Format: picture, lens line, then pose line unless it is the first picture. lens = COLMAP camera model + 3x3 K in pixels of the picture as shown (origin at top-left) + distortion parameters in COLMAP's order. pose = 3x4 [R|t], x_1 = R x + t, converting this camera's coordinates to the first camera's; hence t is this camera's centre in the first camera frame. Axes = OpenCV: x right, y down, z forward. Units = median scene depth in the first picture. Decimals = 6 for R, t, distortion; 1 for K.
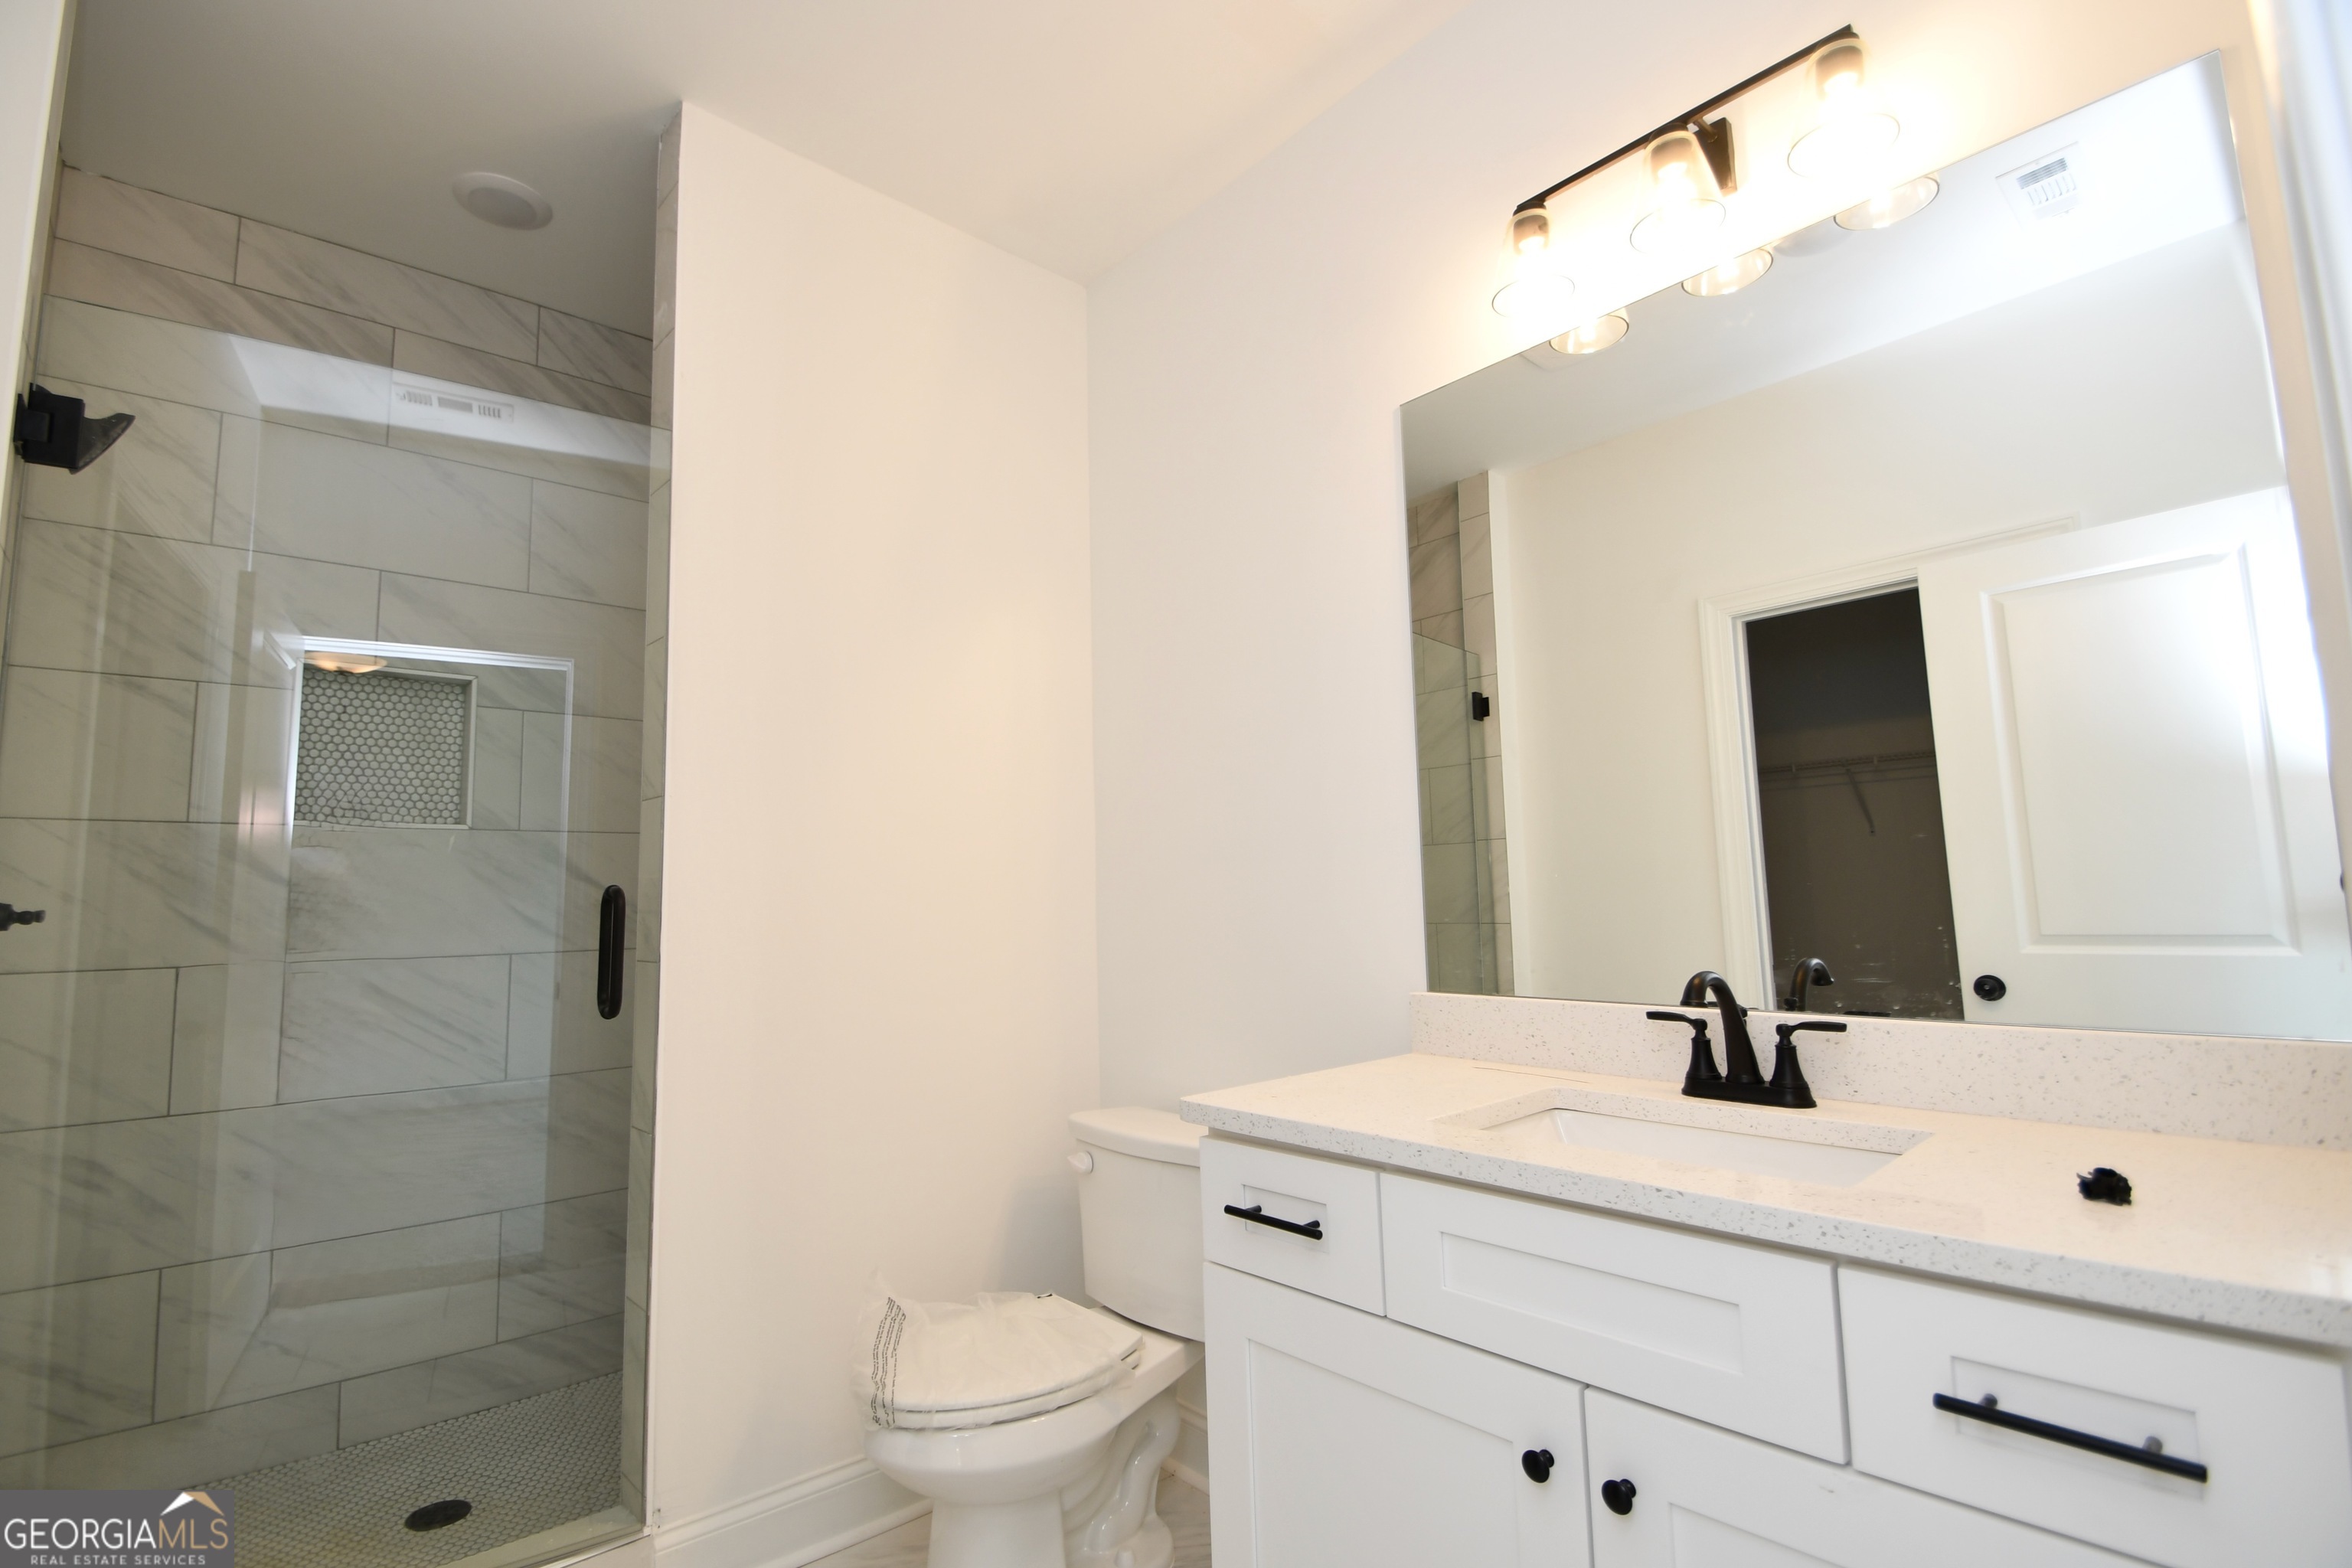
lens RADIAL K [[1024.7, 0, 1155.3], [0, 1024.7, 790.6], [0, 0, 1]] dist [0.015662, -0.017455]
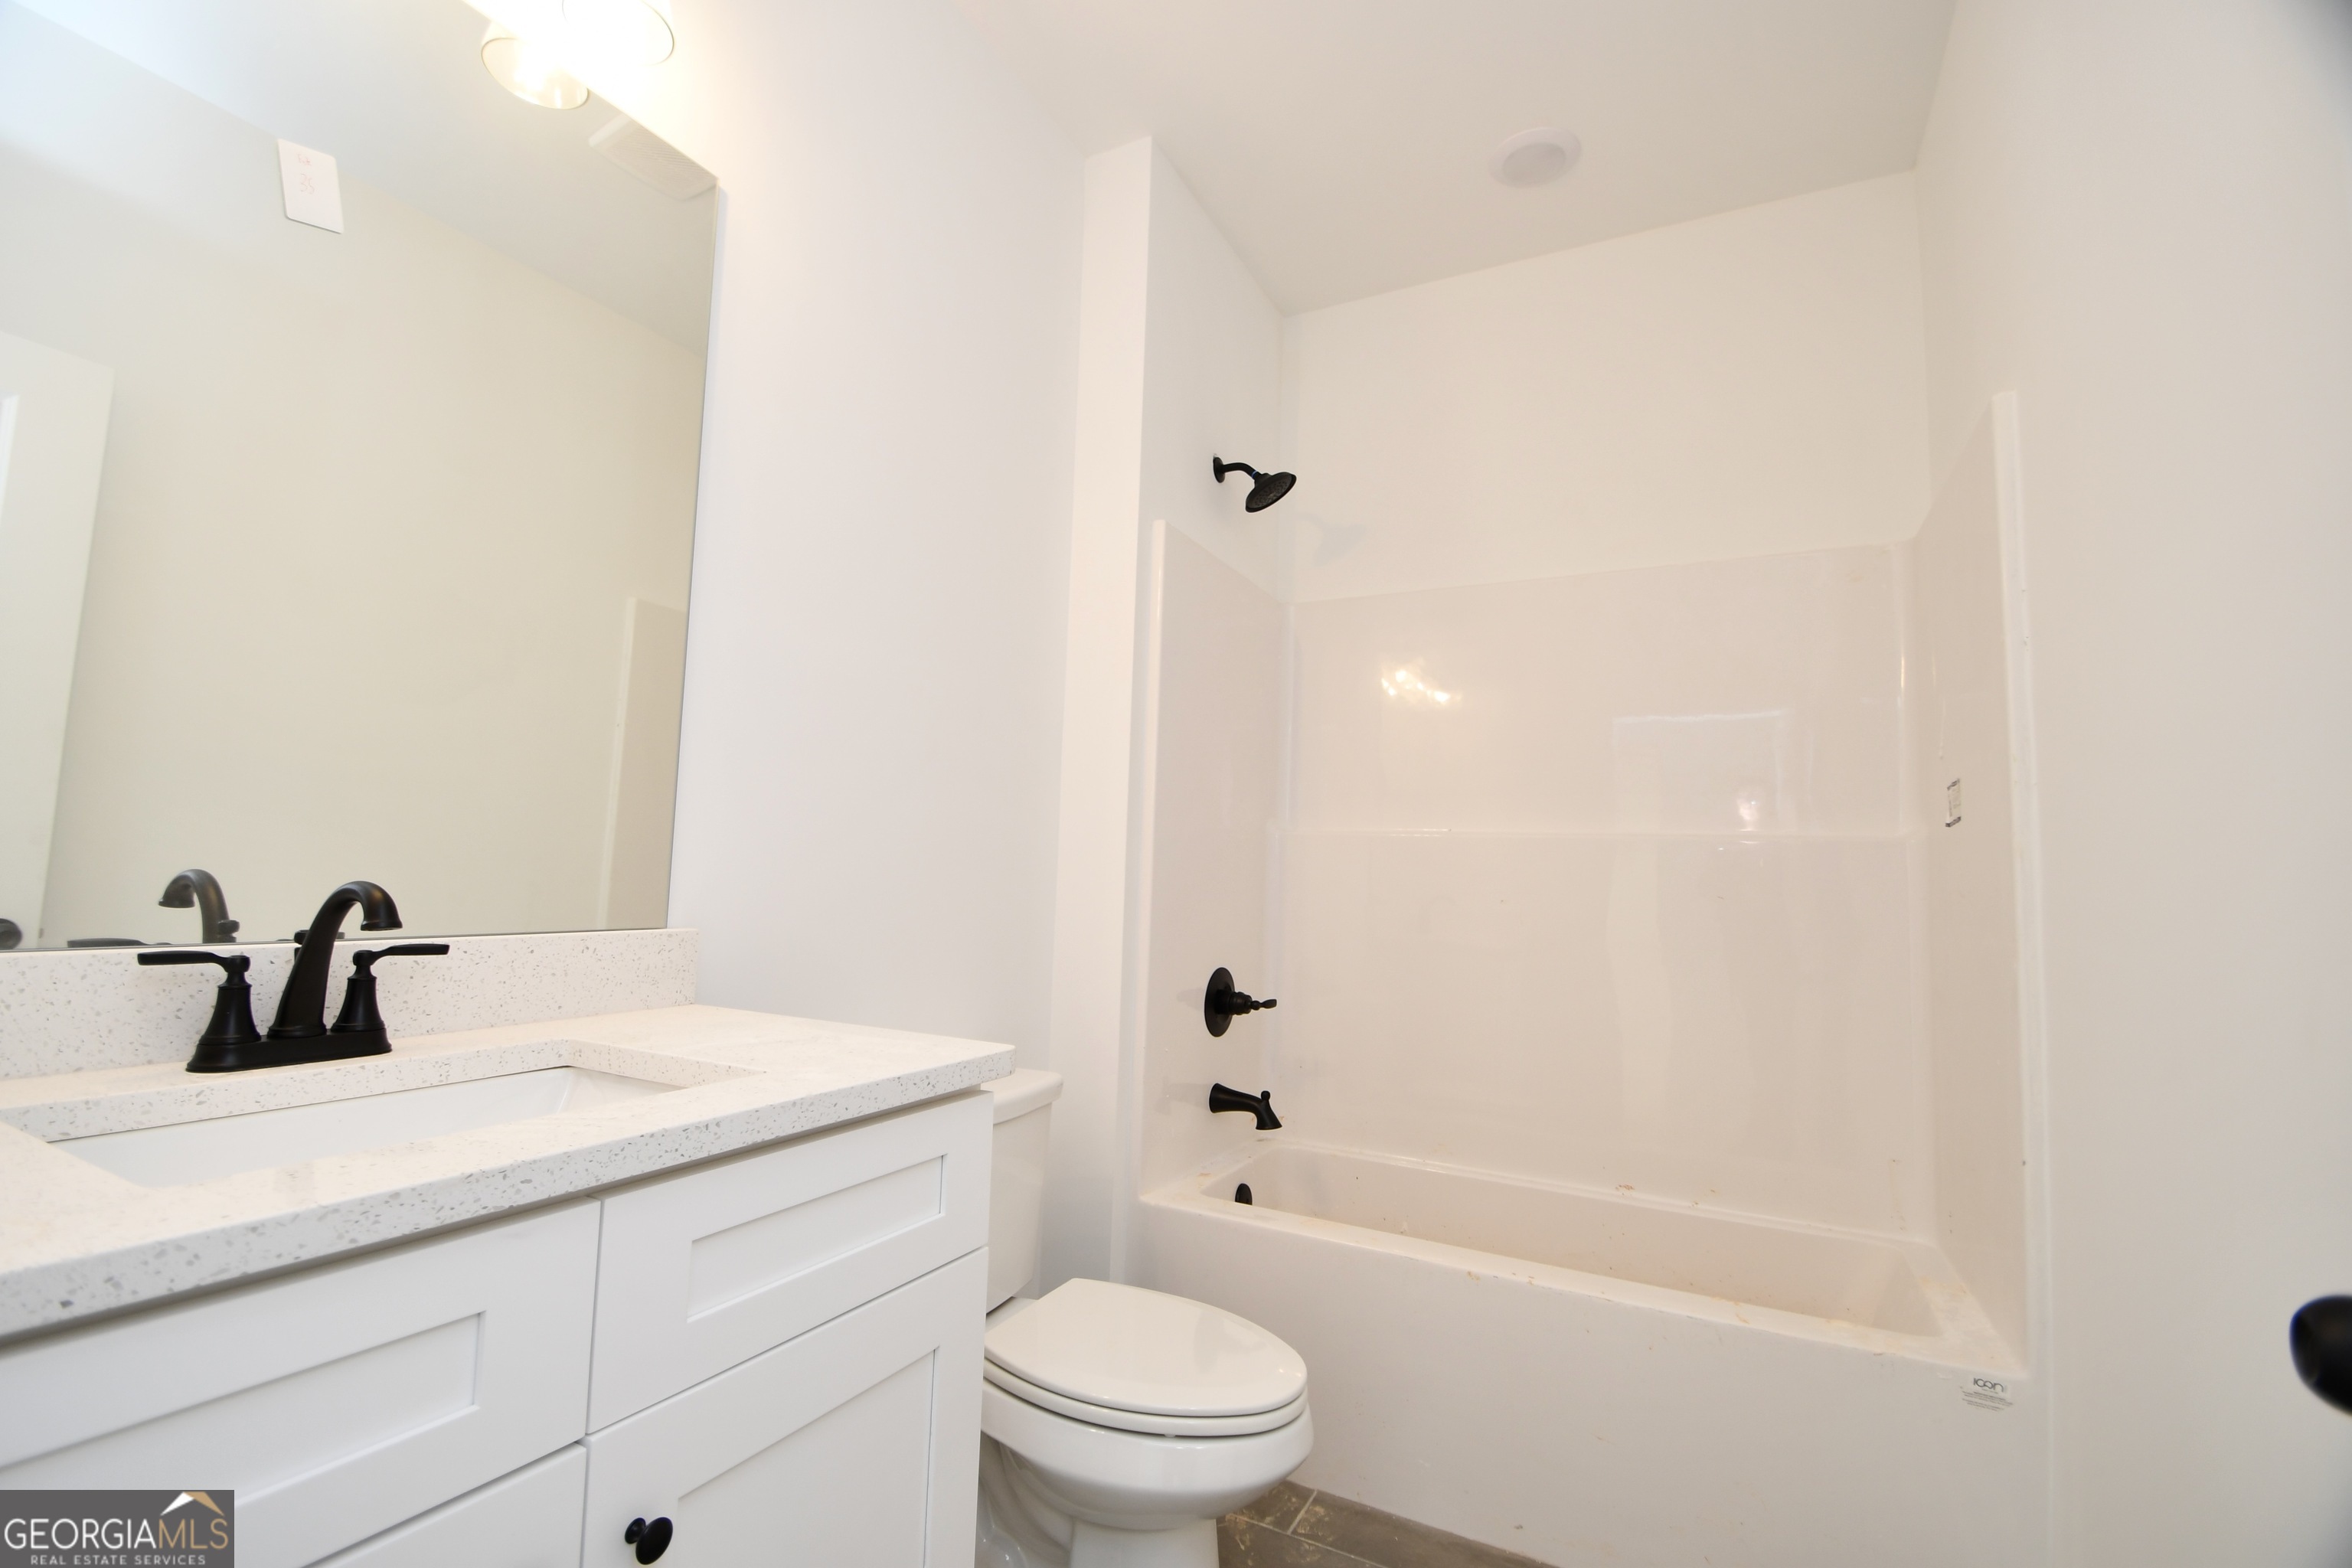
lens RADIAL K [[1024.7, 0, 1155.3], [0, 1024.7, 790.6], [0, 0, 1]] dist [0.015662, -0.017455]
pose [[-0.344096, 0.093104, 0.934307, -0.248258], [-0.130102, 0.980745, -0.145647, 0.099416], [-0.929877, -0.171672, -0.325357, 0.500119]]
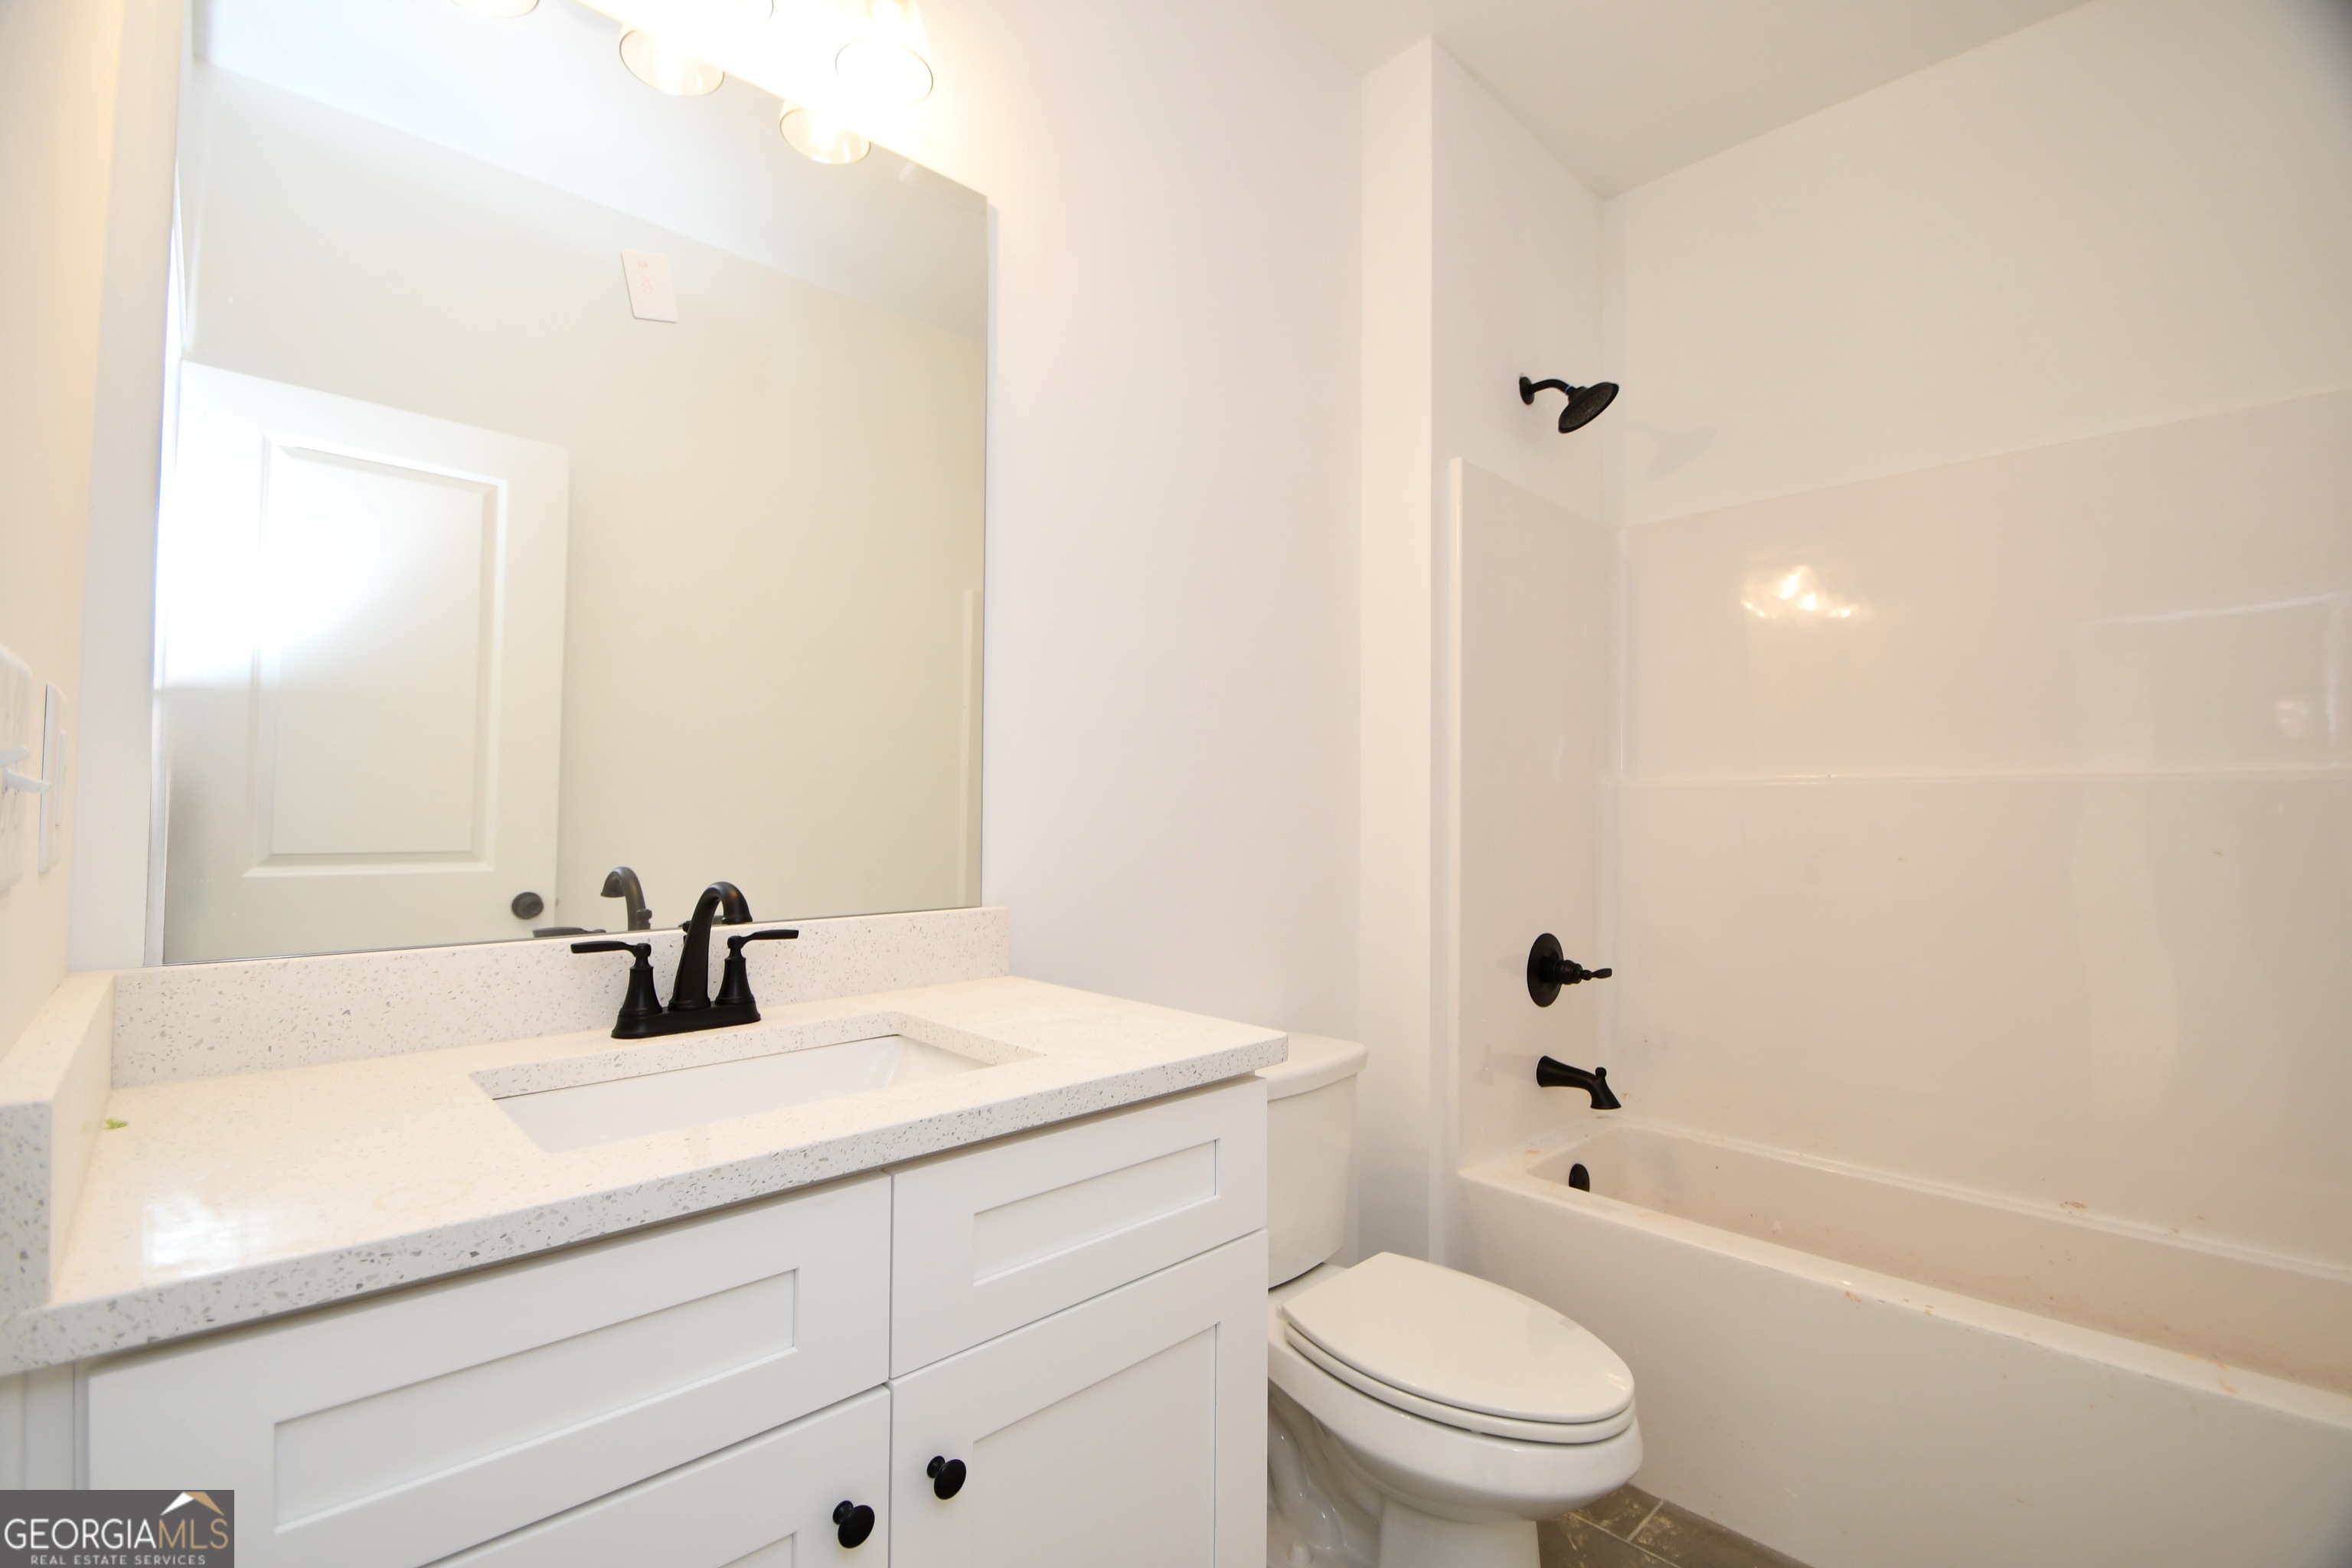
lens RADIAL K [[1024.4, 0, 1176.0], [0, 1024.4, 784.0], [0, 0, 1]] dist [0.014155, -0.016436]
pose [[-0.031139, 0.049794, 0.998274, -0.246054], [-0.119735, 0.991380, -0.053185, 0.063061], [-0.992317, -0.121185, -0.024909, 0.449214]]
